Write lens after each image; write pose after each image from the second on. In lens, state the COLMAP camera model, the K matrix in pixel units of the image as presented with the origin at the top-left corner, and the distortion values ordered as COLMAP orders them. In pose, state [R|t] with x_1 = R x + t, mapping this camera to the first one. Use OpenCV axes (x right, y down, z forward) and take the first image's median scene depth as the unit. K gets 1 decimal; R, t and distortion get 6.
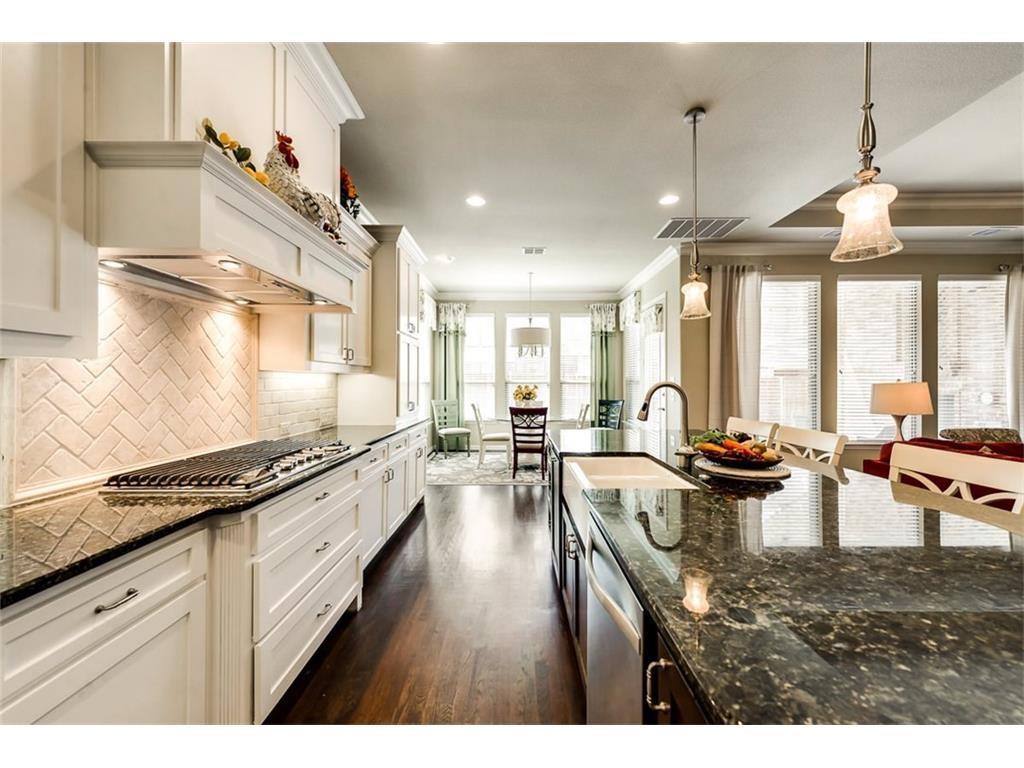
lens RADIAL K [[399.3, 0, 513.3], [0, 399.3, 380.0], [0, 0, 1]] dist [0.013164, -0.003171]
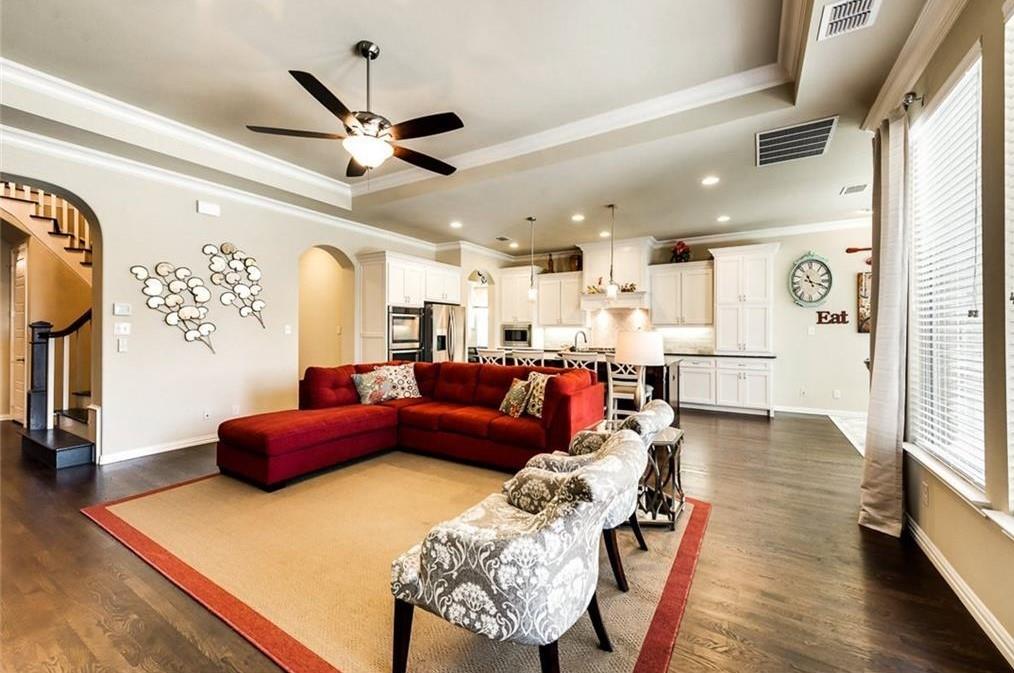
lens RADIAL K [[399.8, 0, 511.4], [0, 399.8, 332.3], [0, 0, 1]] dist [0.004836, -0.001685]
pose [[-0.516253, -0.000442, -0.856436, 1.249712], [-0.000505, 1.000000, -0.000211, 0.007133], [0.856436, 0.000323, -0.516253, 0.798614]]
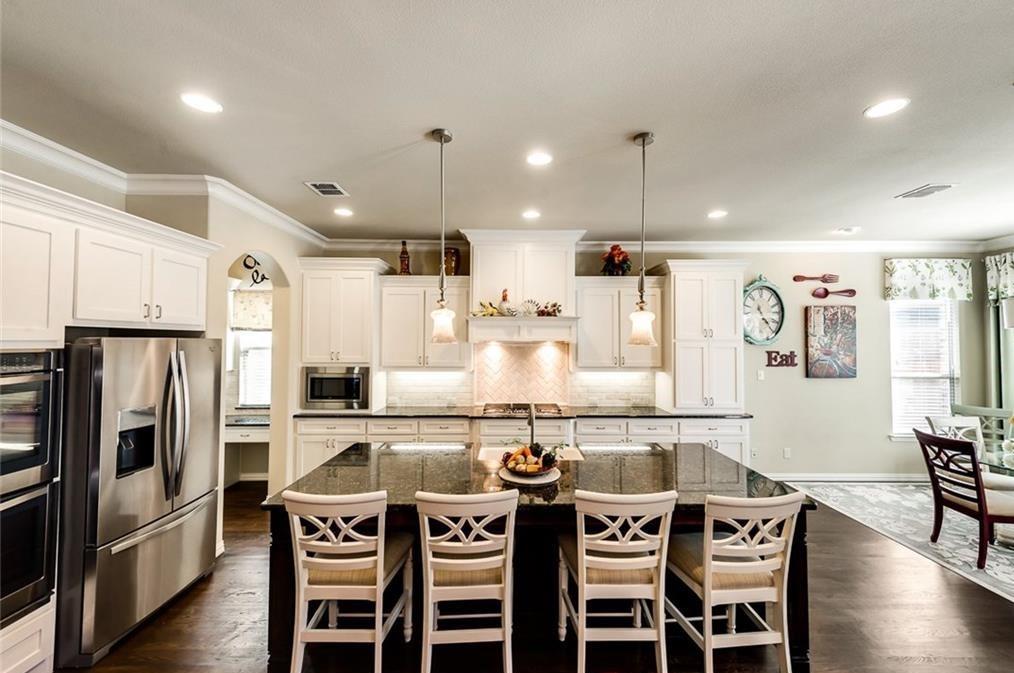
lens RADIAL K [[399.8, 0, 513.2], [0, 399.8, 331.2], [0, 0, 1]] dist [0.004836, -0.001685]
pose [[0.010079, -0.027236, -0.999578, 0.685212], [0.000278, 0.999629, -0.027235, -0.080482], [0.999949, -0.000004, 0.010083, 0.328759]]
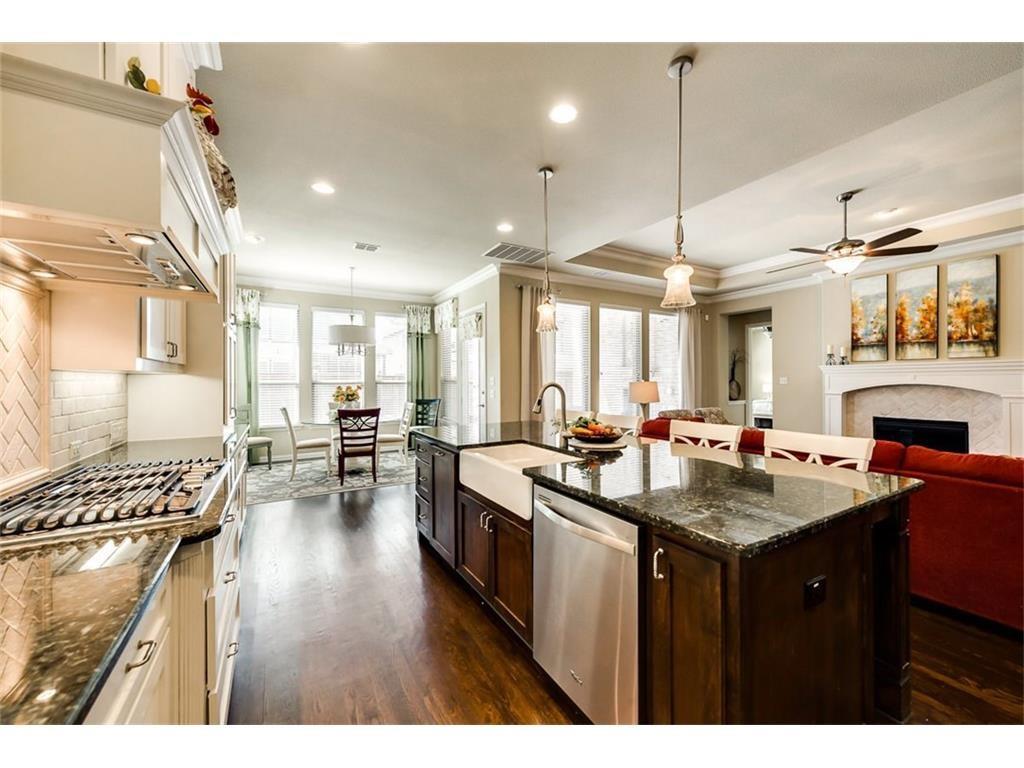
lens RADIAL K [[399.3, 0, 513.2], [0, 399.3, 379.4], [0, 0, 1]] dist [0.013164, -0.003171]
pose [[0.859238, -0.002777, 0.511569, -0.140457], [0.002756, 0.999996, 0.000799, -0.002538], [-0.511569, 0.000723, 0.859242, -0.017864]]
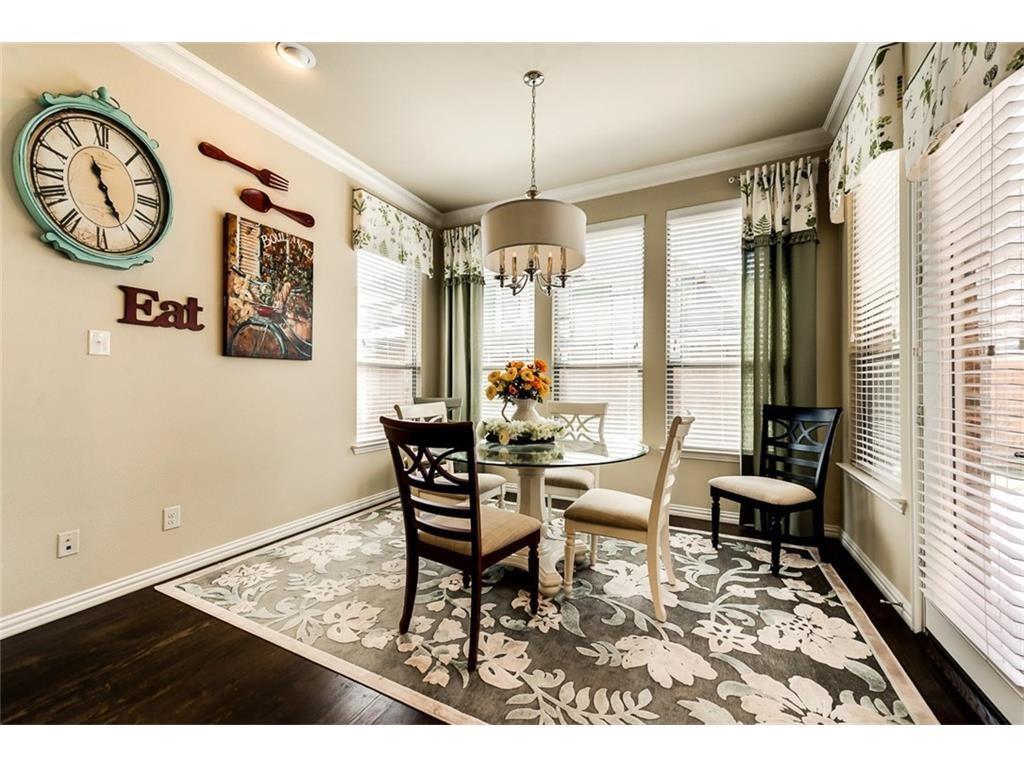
lens RADIAL K [[399.3, 0, 509.9], [0, 399.3, 378.6], [0, 0, 1]] dist [0.013164, -0.003171]
pose [[0.896977, -0.001848, -0.442074, 0.239470], [-0.002212, 0.999960, -0.008669, 0.040518], [0.442072, 0.008754, 0.896937, 0.774210]]
